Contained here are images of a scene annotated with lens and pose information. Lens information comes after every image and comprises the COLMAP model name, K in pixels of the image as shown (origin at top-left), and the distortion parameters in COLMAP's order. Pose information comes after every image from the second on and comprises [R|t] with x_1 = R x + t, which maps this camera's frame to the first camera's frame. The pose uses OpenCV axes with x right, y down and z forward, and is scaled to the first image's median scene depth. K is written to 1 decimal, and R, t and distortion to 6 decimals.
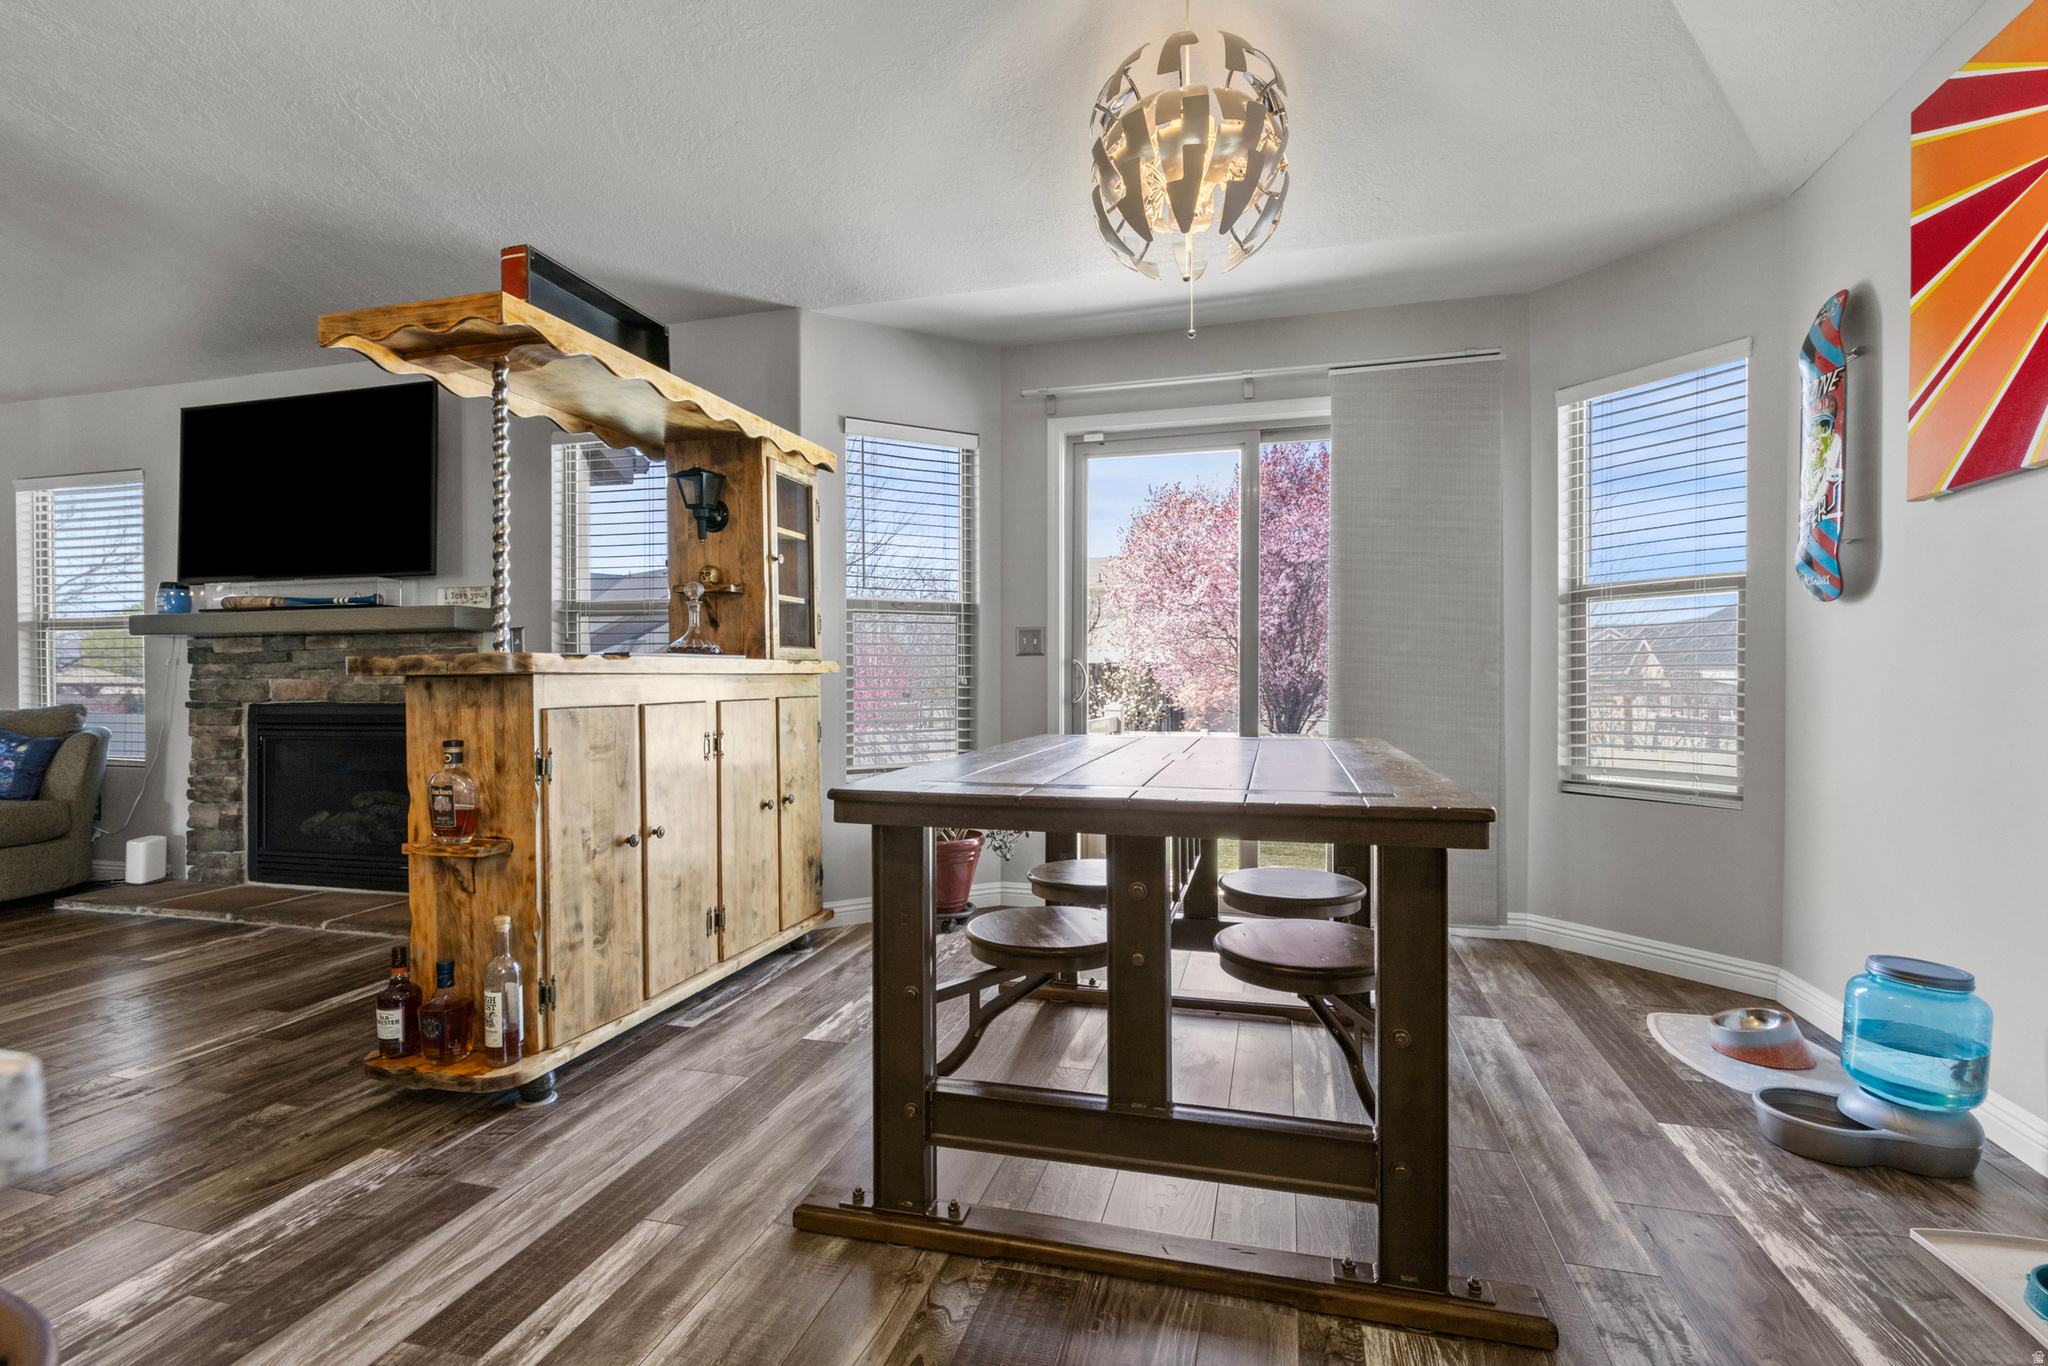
lens RADIAL K [[937.7, 0, 1007.0], [0, 937.7, 690.5], [0, 0, 1]] dist [0.000937, -0.000203]
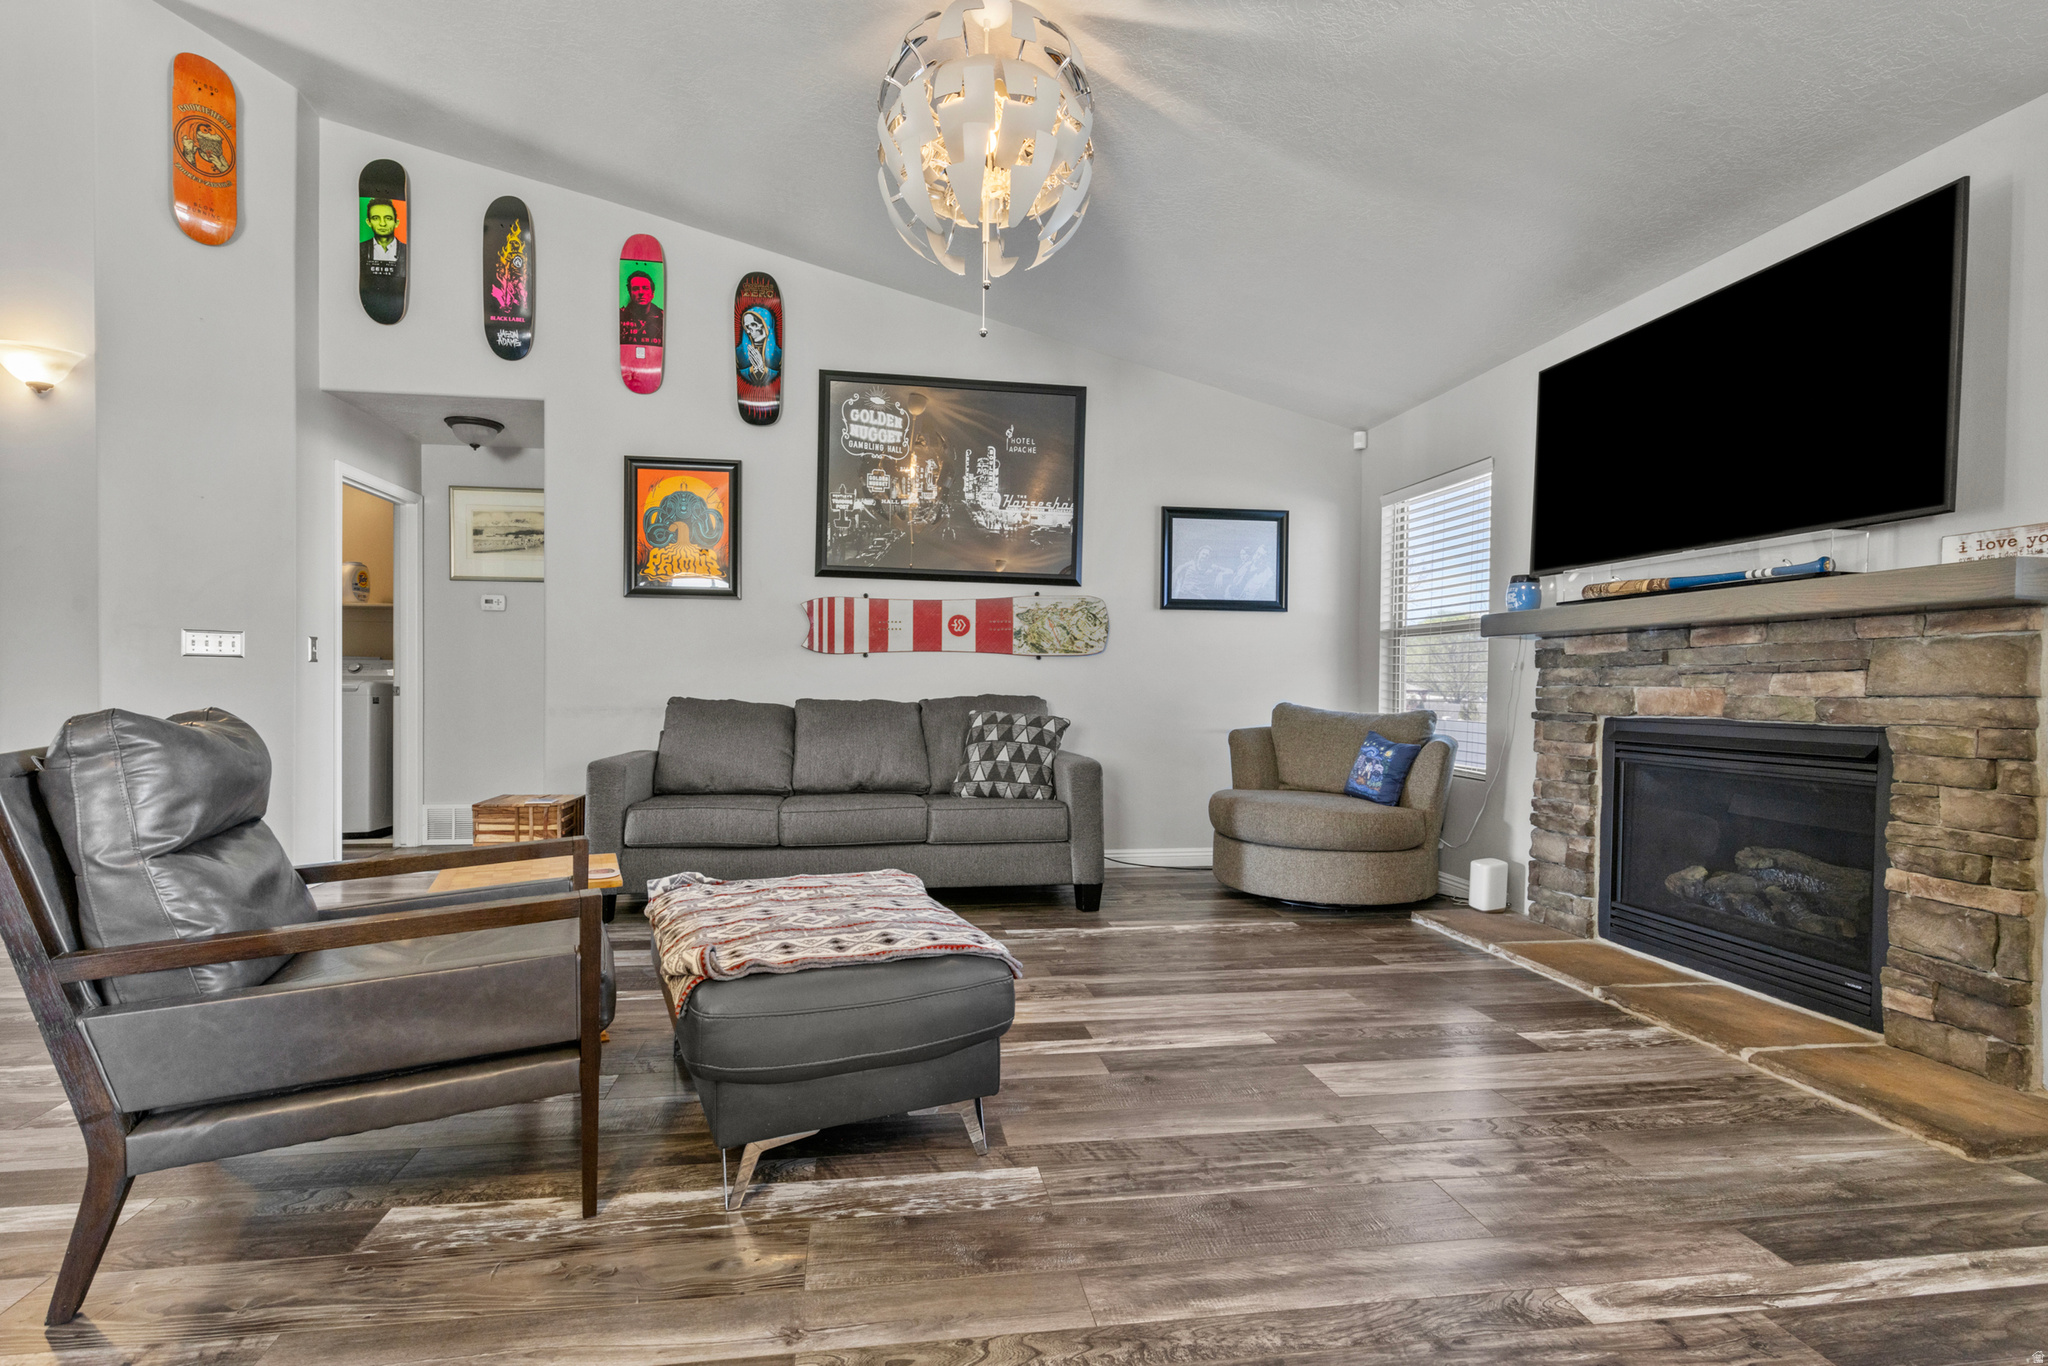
lens RADIAL K [[937.7, 0, 1007.0], [0, 937.7, 690.5], [0, 0, 1]] dist [0.000937, -0.000203]
pose [[0.407975, 0.013528, -0.912893, -0.287730], [-0.022412, 0.999737, 0.004799, -0.001082], [0.912718, 0.018502, 0.408171, 0.206476]]
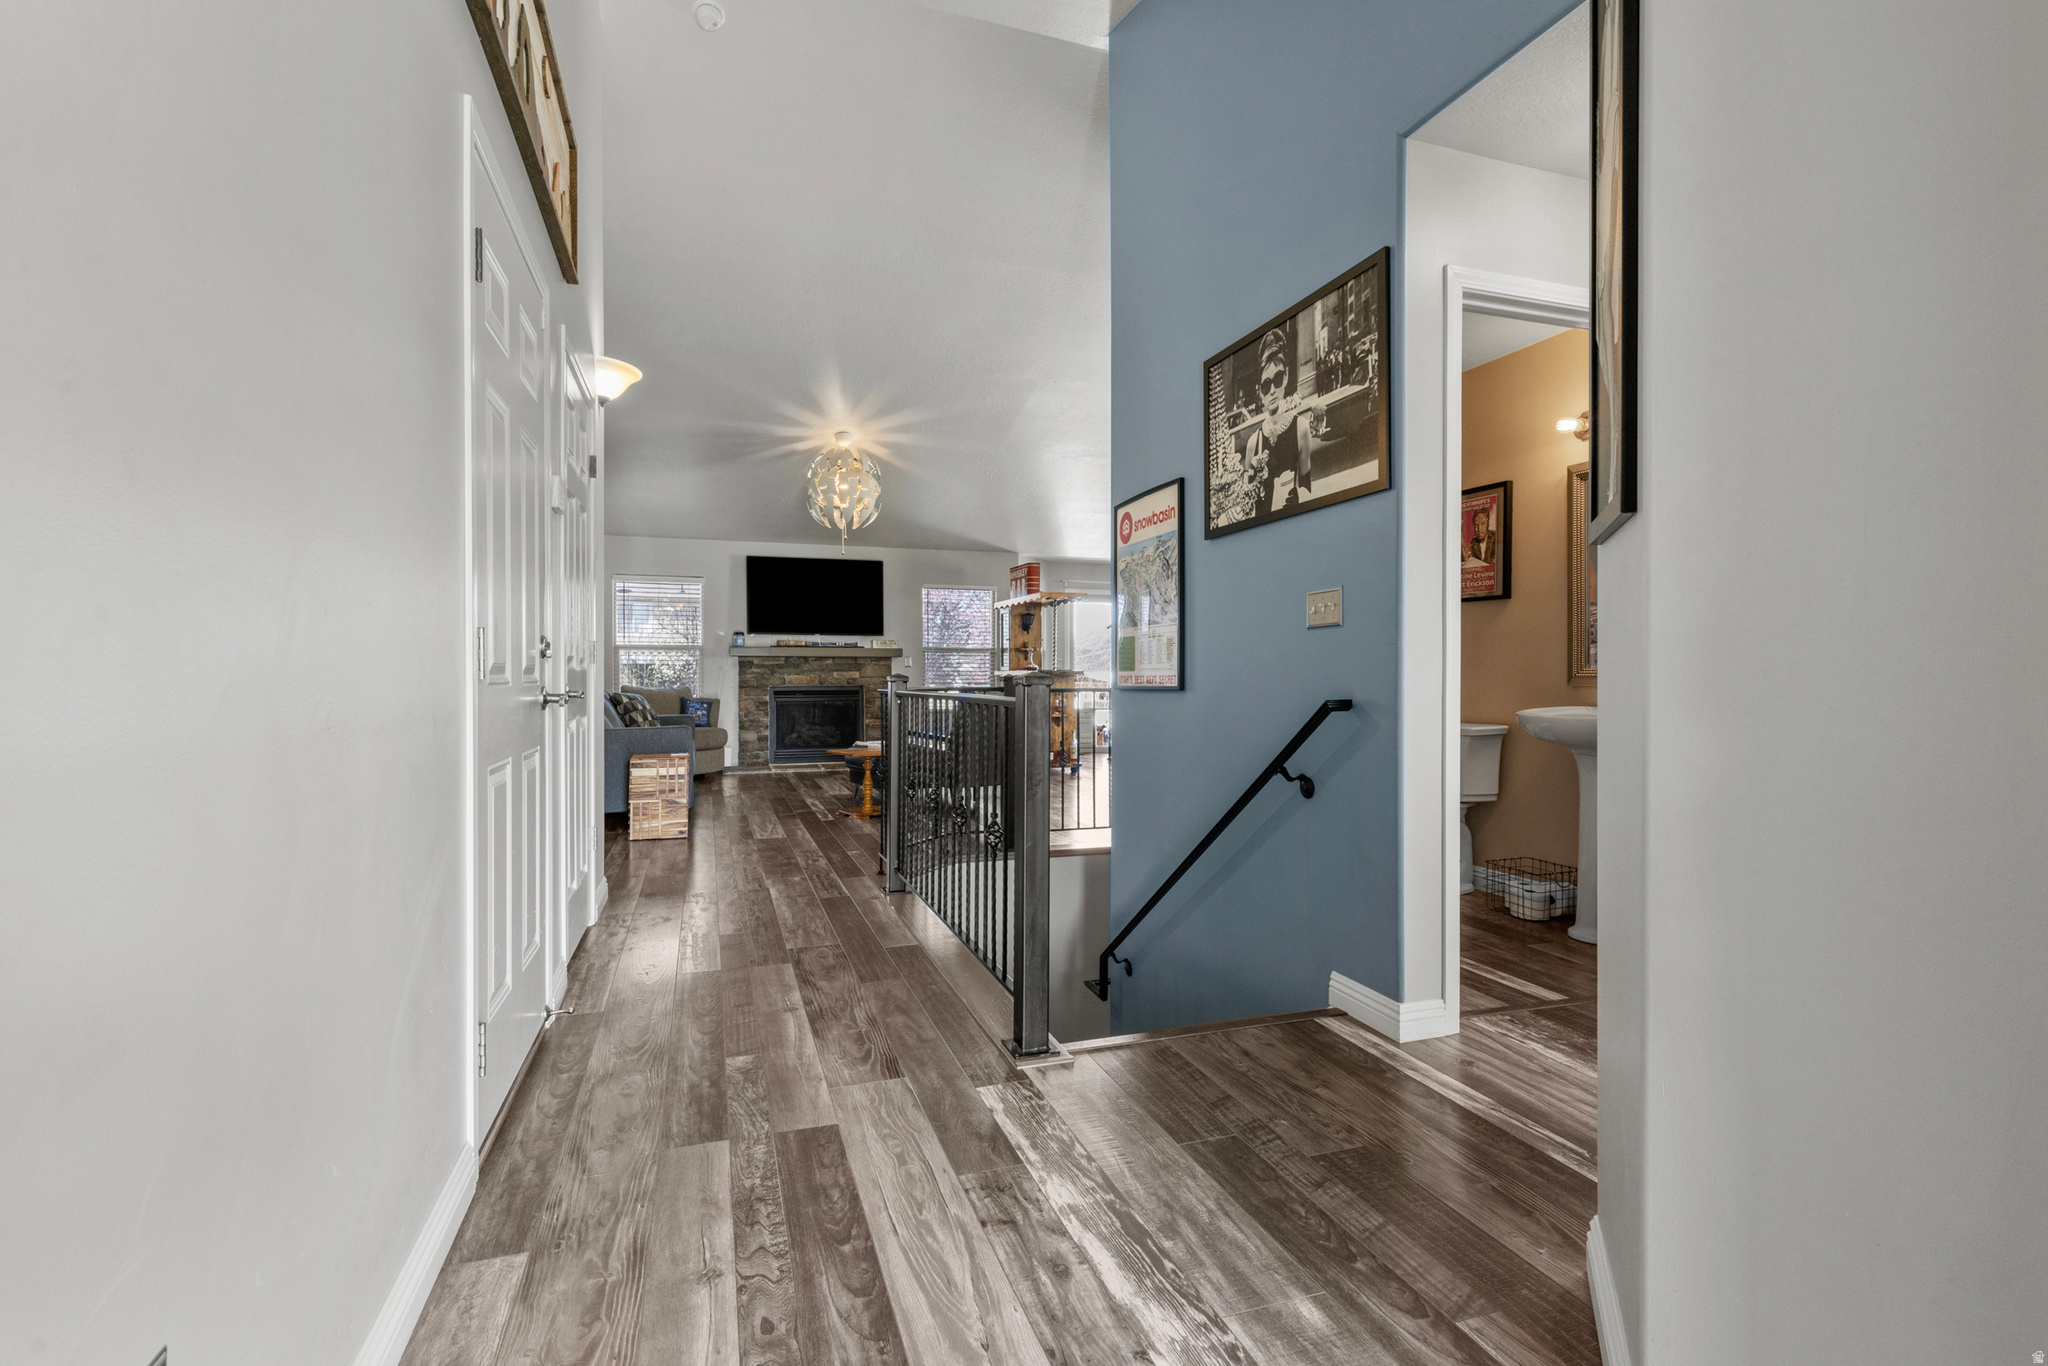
lens RADIAL K [[937.7, 0, 1007.0], [0, 937.7, 690.5], [0, 0, 1]] dist [0.000937, -0.000203]
pose [[0.825238, -0.001679, 0.564782, -1.645115], [0.004224, 0.999986, -0.003200, 0.034852], [-0.564769, 0.005027, 0.825234, -1.225731]]
